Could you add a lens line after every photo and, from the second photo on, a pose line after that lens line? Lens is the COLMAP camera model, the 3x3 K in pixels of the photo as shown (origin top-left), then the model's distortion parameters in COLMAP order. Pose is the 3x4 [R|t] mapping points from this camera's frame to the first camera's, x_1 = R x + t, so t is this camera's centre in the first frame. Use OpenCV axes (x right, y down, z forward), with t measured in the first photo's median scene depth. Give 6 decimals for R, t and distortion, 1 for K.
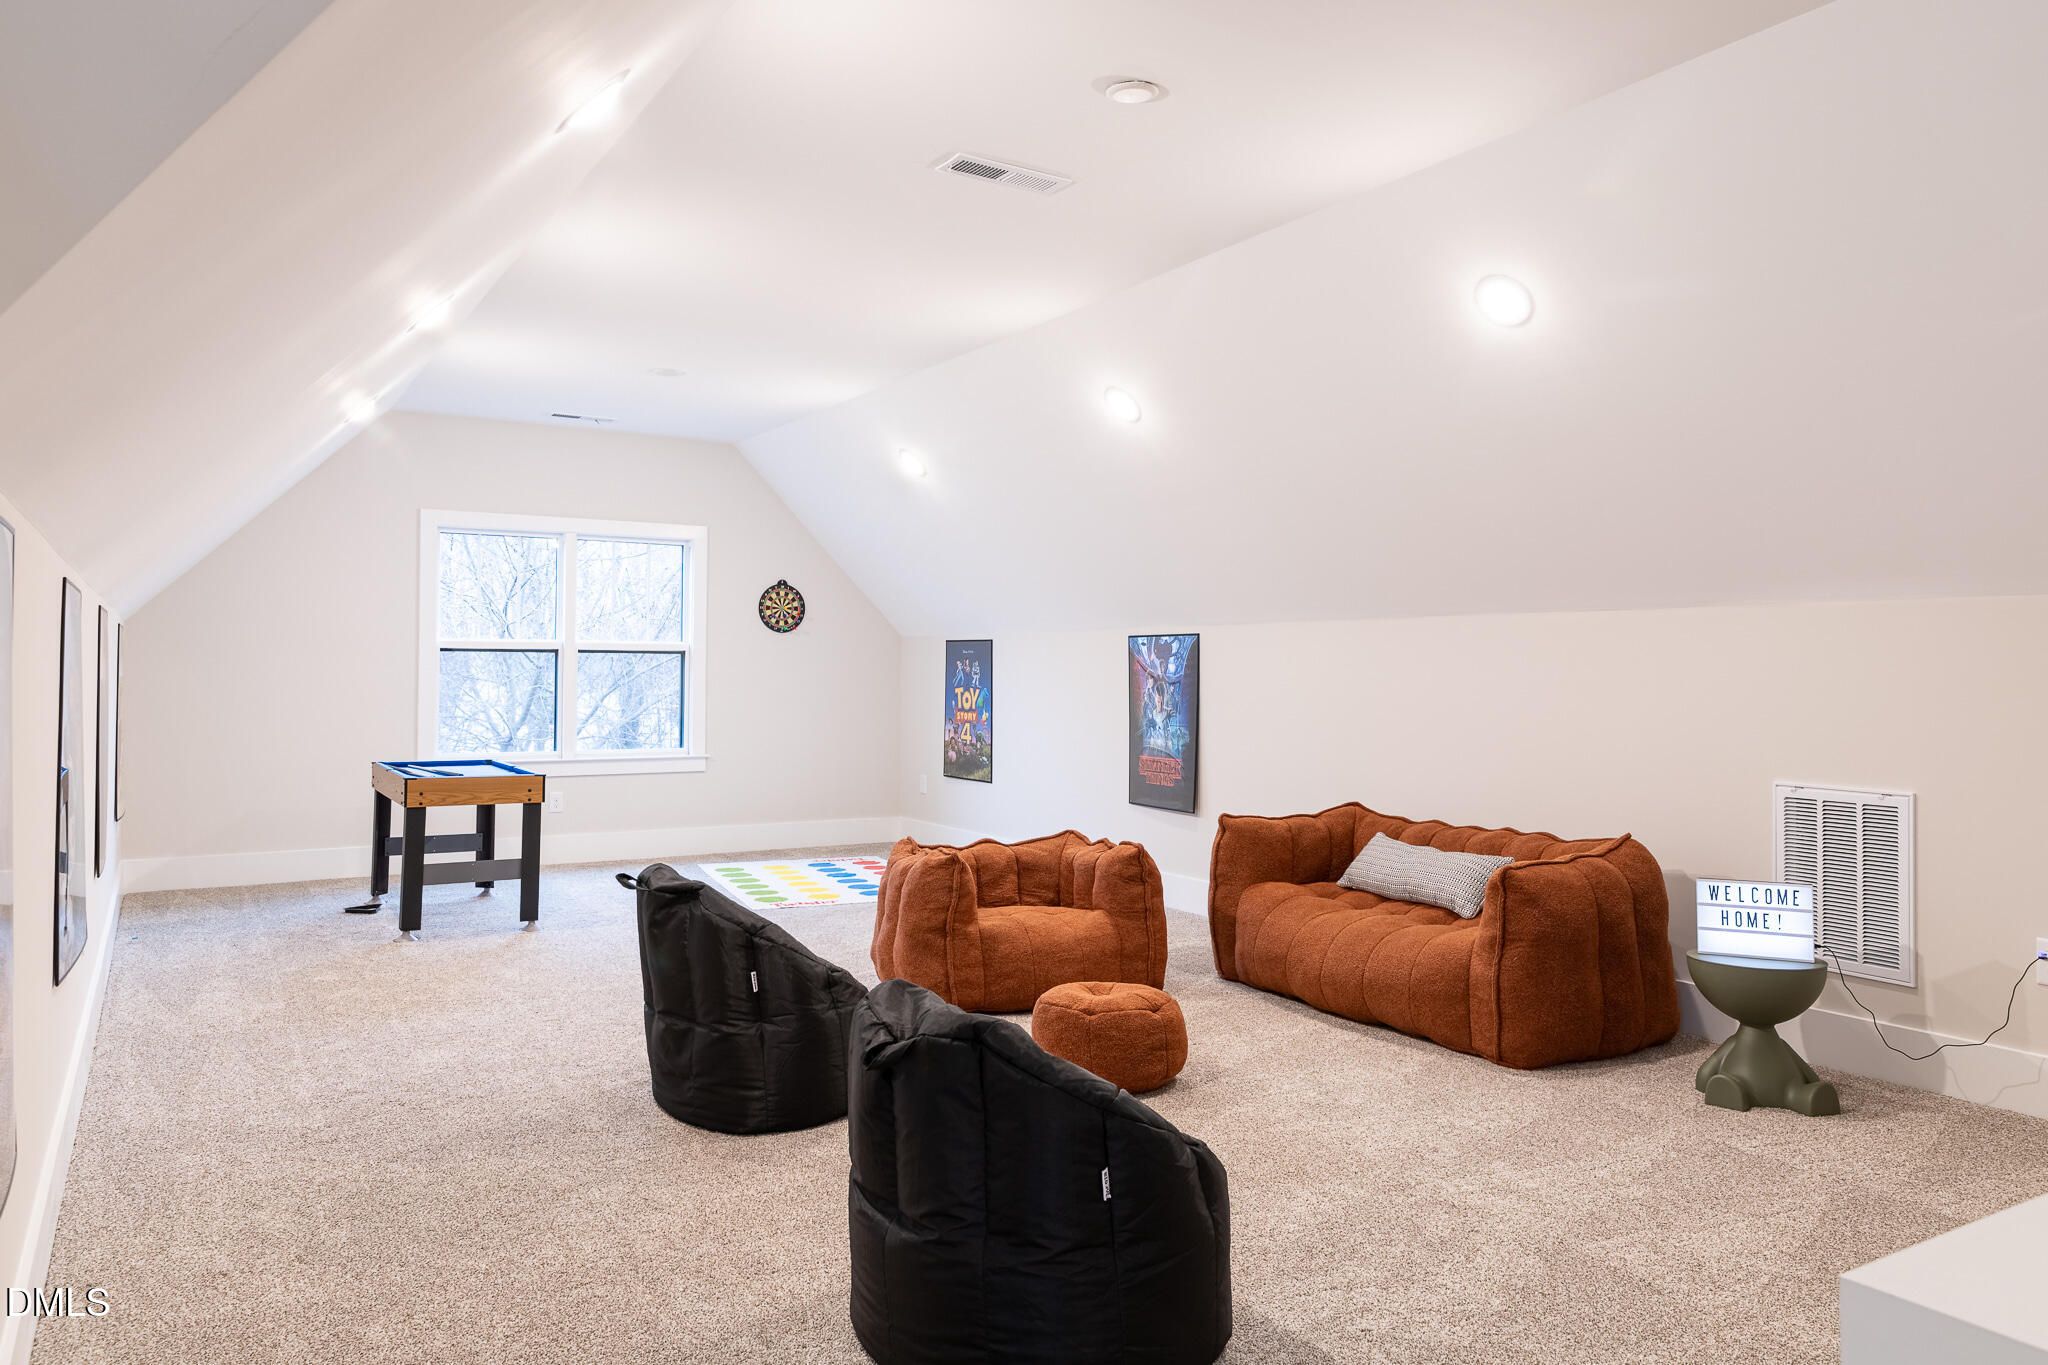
lens RADIAL K [[1398.0, 0, 1024.0], [0, 1398.0, 682.5], [0, 0, 1]] dist [0.003439, -0.000009]
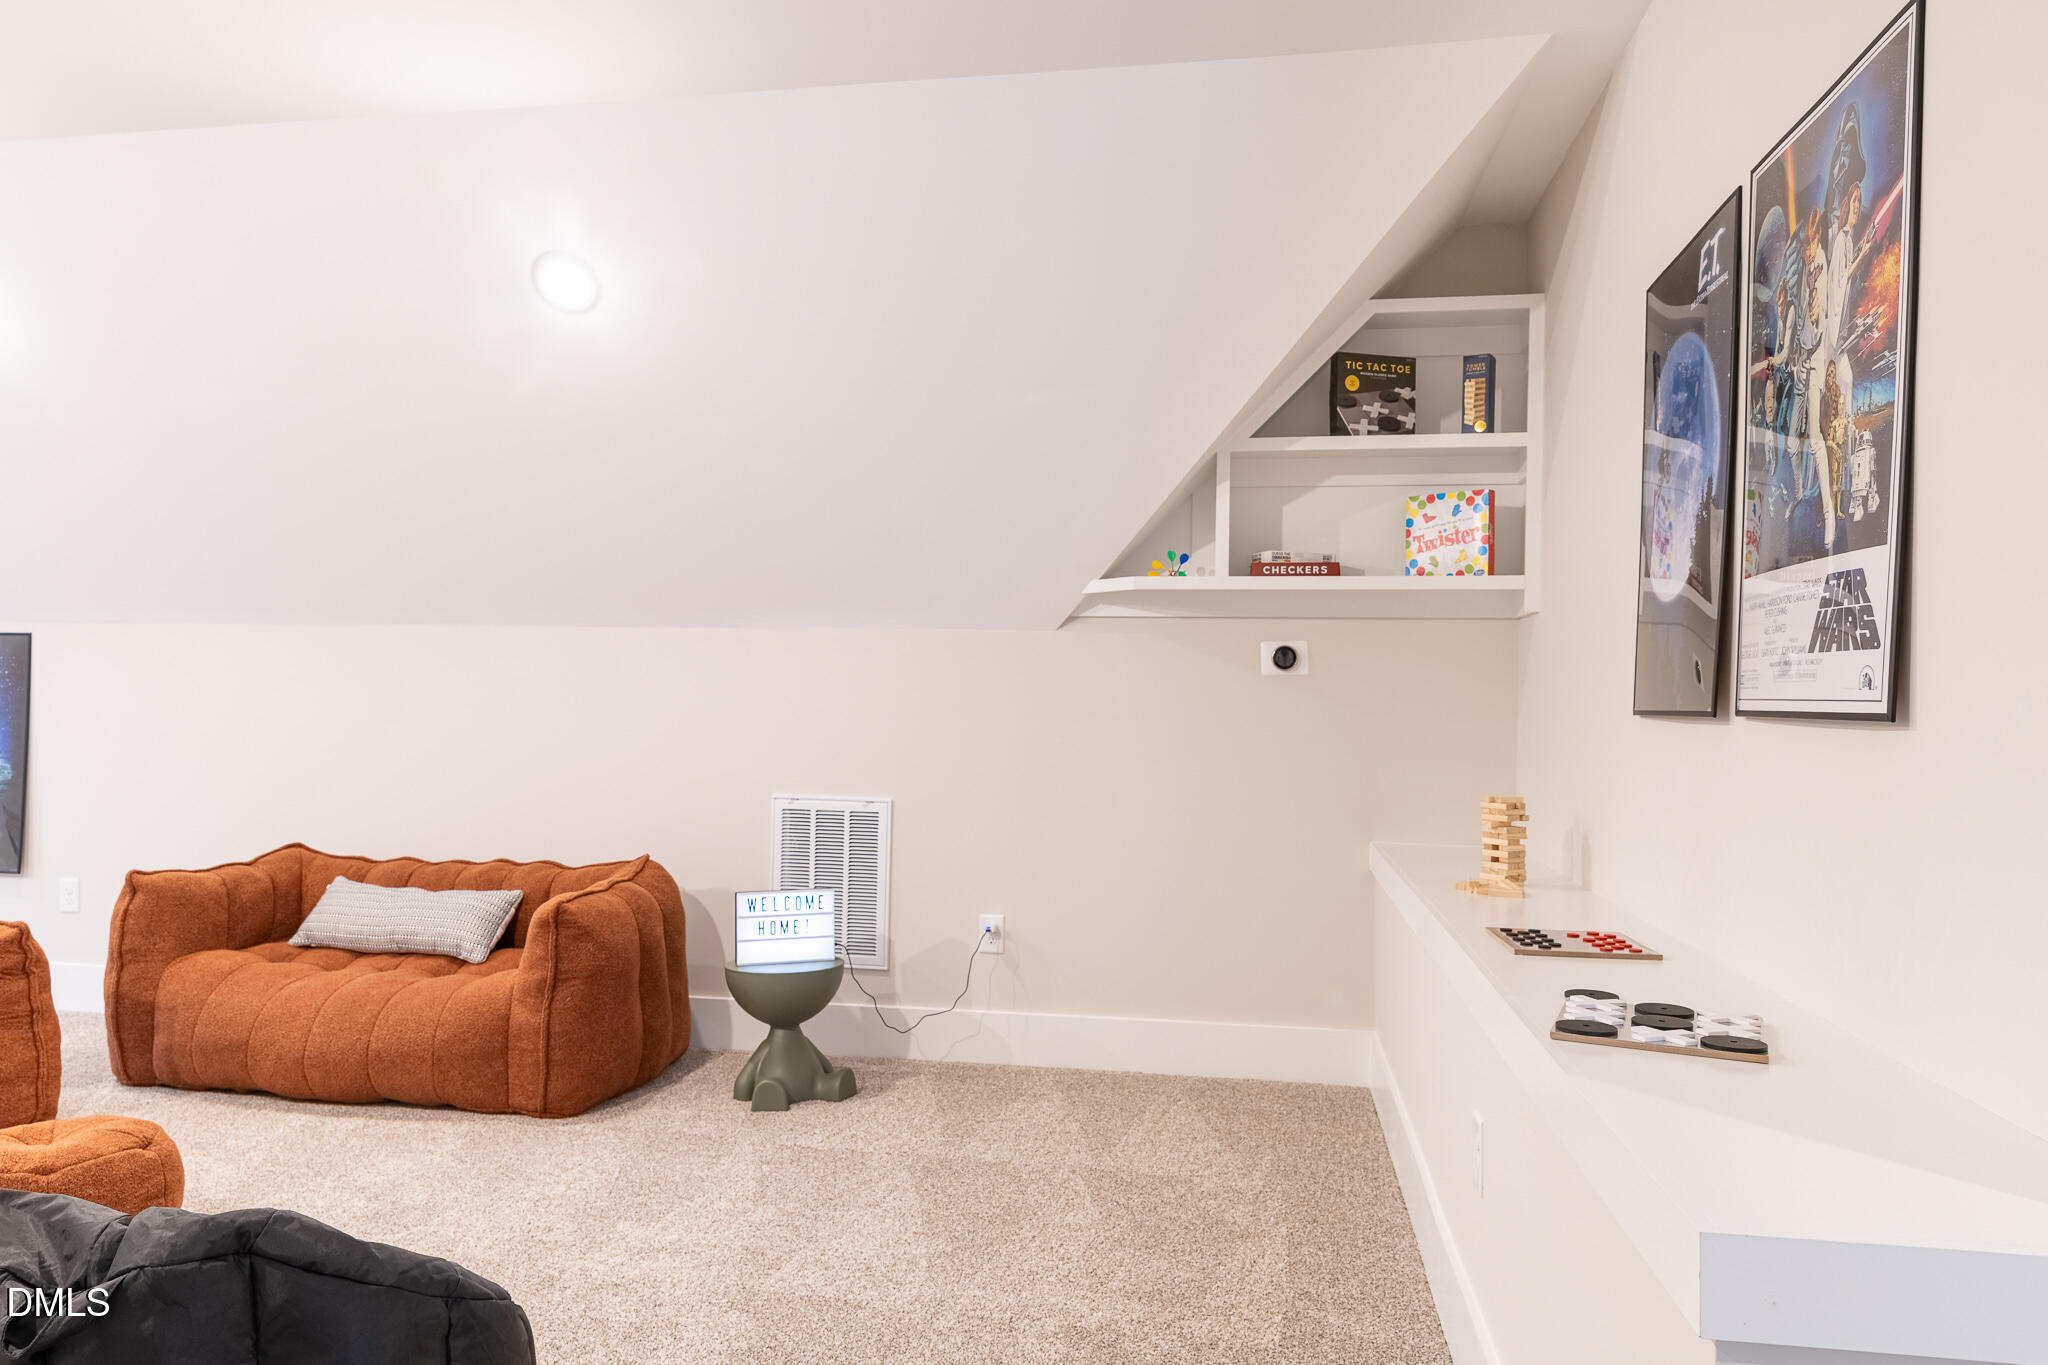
lens RADIAL K [[1408.3, 0, 1024.0], [0, 1408.3, 721.7], [0, 0, 1]] dist [0.003521, -0.002749]
pose [[0.658338, -0.006251, 0.752696, -0.144308], [-0.003984, 0.999923, 0.011789, 0.002032], [-0.752712, -0.010760, 0.658262, 0.158108]]
